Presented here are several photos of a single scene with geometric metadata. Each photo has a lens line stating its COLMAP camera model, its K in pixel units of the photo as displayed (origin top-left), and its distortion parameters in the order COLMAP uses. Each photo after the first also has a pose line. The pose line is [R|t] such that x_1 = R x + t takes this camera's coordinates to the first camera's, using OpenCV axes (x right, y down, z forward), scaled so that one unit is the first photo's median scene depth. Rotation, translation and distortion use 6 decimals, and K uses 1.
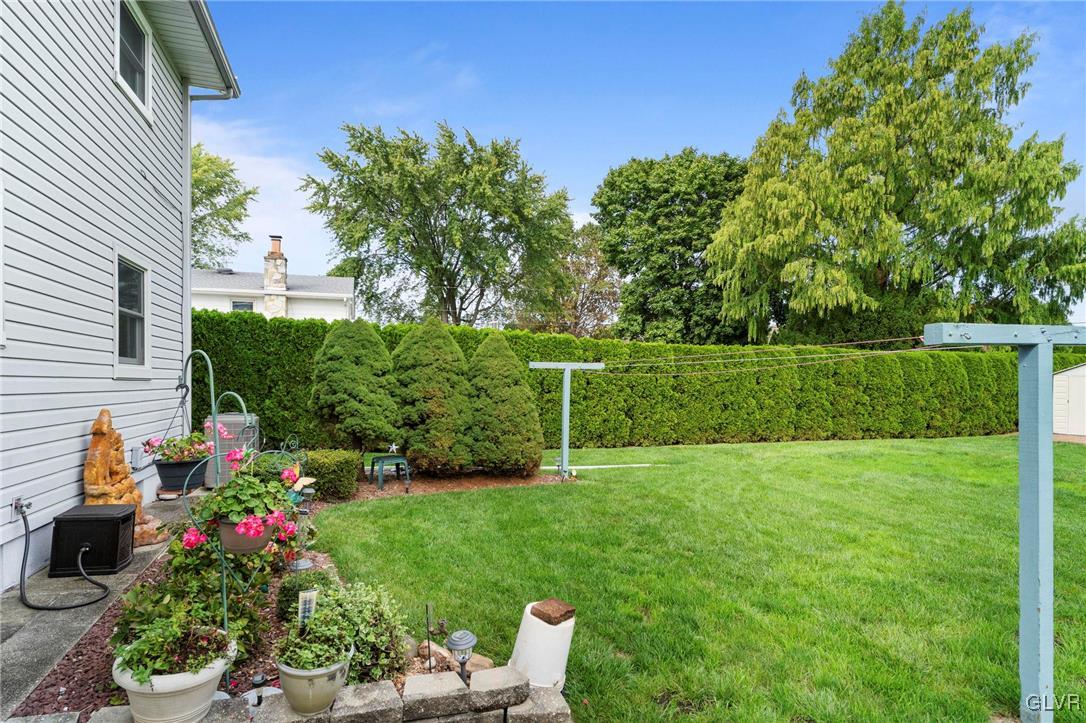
lens RADIAL K [[563.0, 0, 547.9], [0, 563.0, 384.2], [0, 0, 1]] dist [-0.001032, -0.000360]
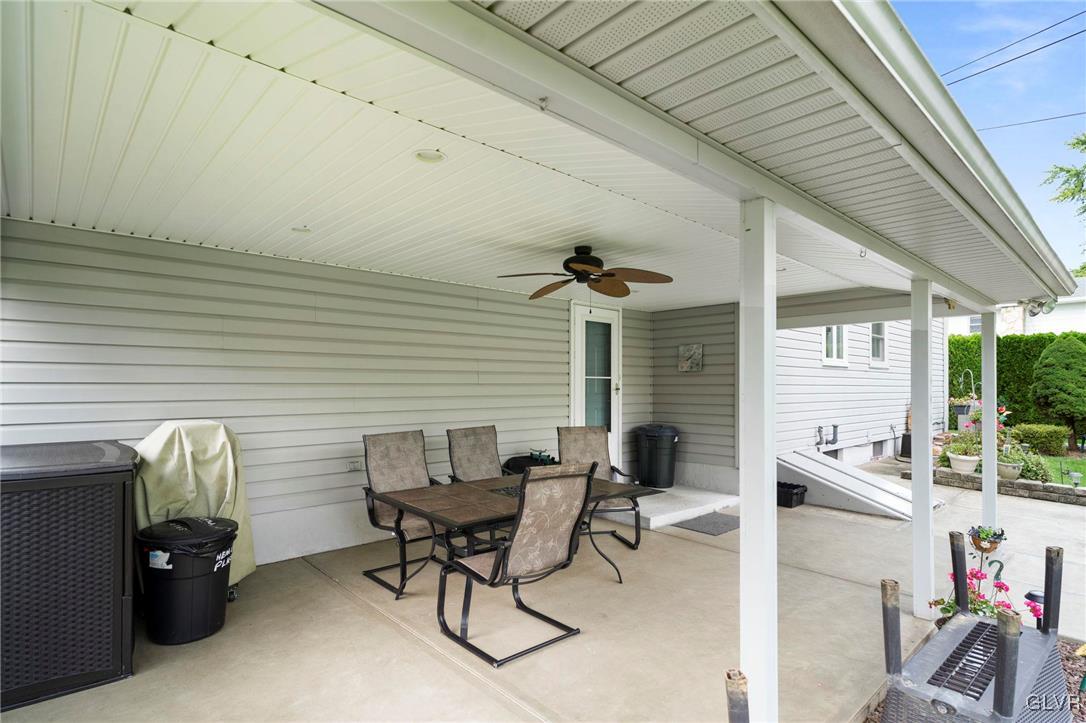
lens RADIAL K [[563.0, 0, 547.9], [0, 563.0, 384.2], [0, 0, 1]] dist [-0.001032, -0.000360]
pose [[0.407911, -0.009216, -0.912975, 0.457998], [0.000143, 0.999950, -0.010031, 0.019153], [0.913022, 0.003961, 0.407892, -0.858768]]
